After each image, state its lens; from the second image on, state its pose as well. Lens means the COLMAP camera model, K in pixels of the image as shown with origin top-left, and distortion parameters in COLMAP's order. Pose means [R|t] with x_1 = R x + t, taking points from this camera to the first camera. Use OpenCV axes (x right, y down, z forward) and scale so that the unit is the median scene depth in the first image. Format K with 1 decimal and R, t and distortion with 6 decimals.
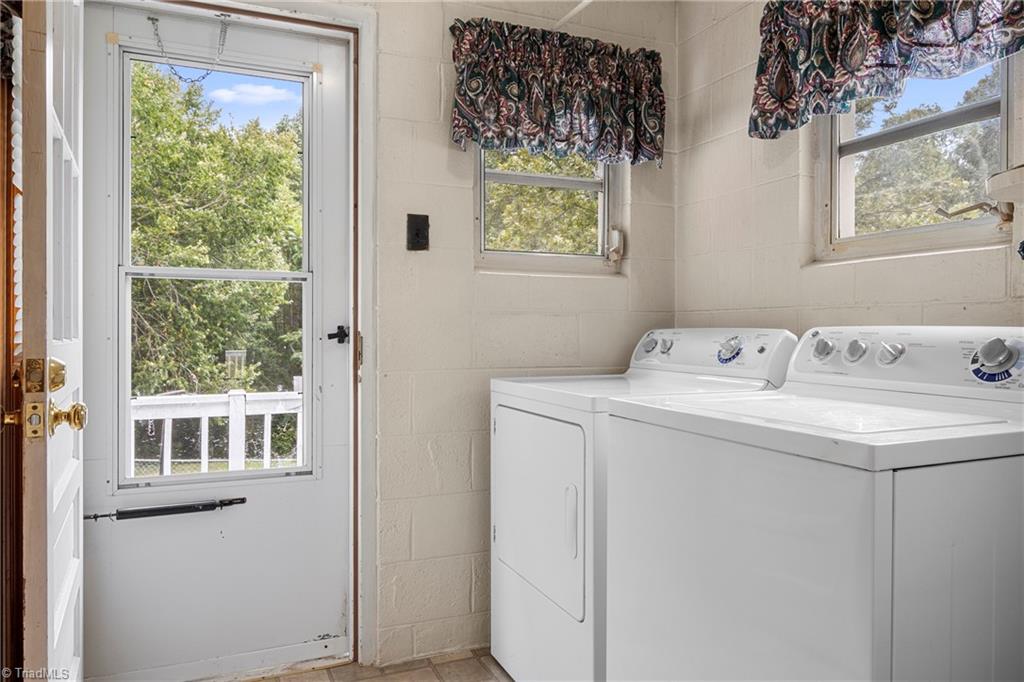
lens RADIAL K [[707.5, 0, 513.0], [0, 707.5, 324.2], [0, 0, 1]] dist [-0.000279, 0.000209]
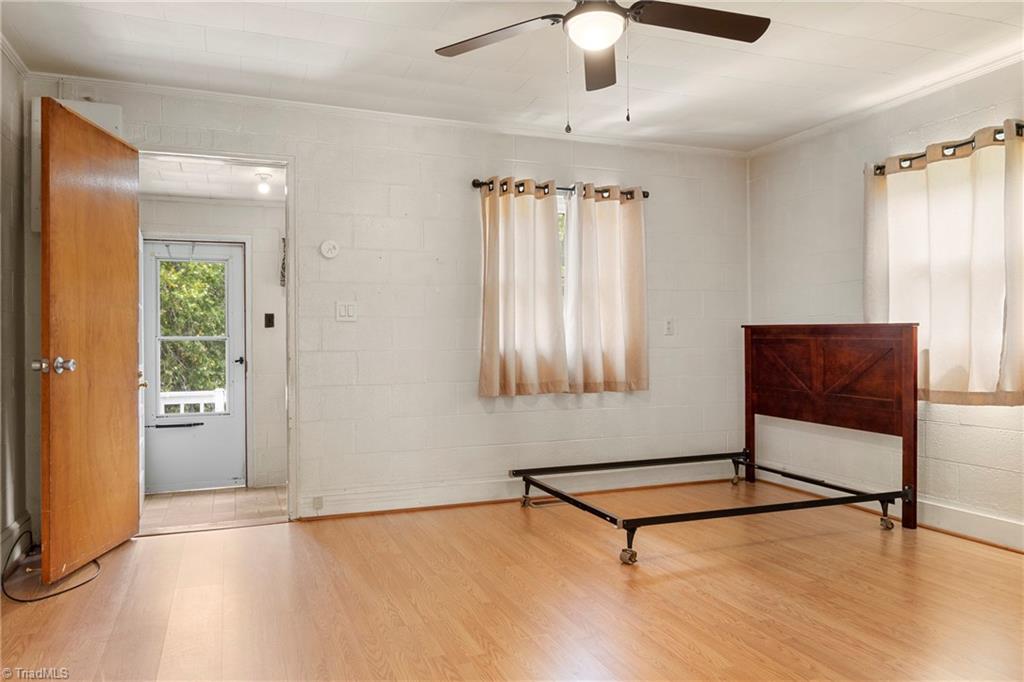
lens RADIAL K [[722.1, 0, 515.6], [0, 722.1, 337.7], [0, 0, 1]] dist [-0.002391, -0.001181]
pose [[0.998977, -0.006529, -0.044744, 0.887002], [0.006610, 0.999977, 0.001663, -0.066900], [0.044732, -0.001958, 0.998997, -1.597969]]
